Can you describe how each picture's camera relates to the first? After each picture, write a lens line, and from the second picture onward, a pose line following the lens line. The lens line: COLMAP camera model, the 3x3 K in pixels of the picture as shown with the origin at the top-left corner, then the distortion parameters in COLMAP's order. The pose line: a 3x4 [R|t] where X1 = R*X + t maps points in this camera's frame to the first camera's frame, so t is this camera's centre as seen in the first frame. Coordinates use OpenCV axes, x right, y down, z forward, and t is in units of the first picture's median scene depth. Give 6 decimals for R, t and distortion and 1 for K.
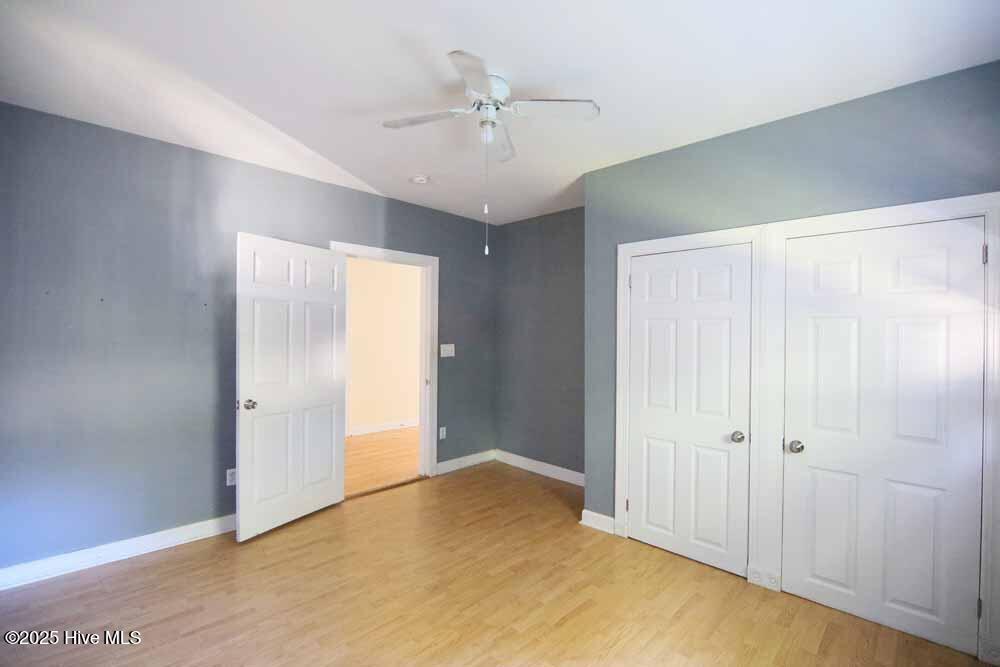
lens RADIAL K [[455.8, 0, 500.0], [0, 455.8, 333.5], [0, 0, 1]] dist [-0.020129, 0.000251]
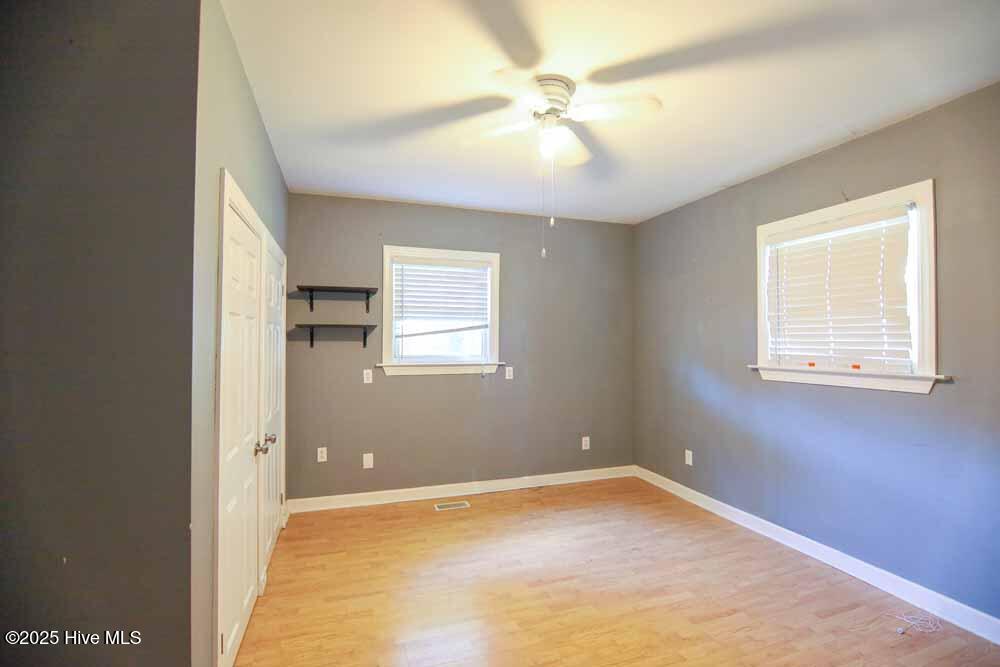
lens RADIAL K [[455.8, 0, 500.0], [0, 455.8, 333.5], [0, 0, 1]] dist [-0.020129, 0.000251]
pose [[-0.888688, -0.008229, 0.458438, -0.393181], [-0.013026, 0.999889, -0.007302, -0.008421], [-0.458327, -0.012460, -0.888696, 1.920802]]
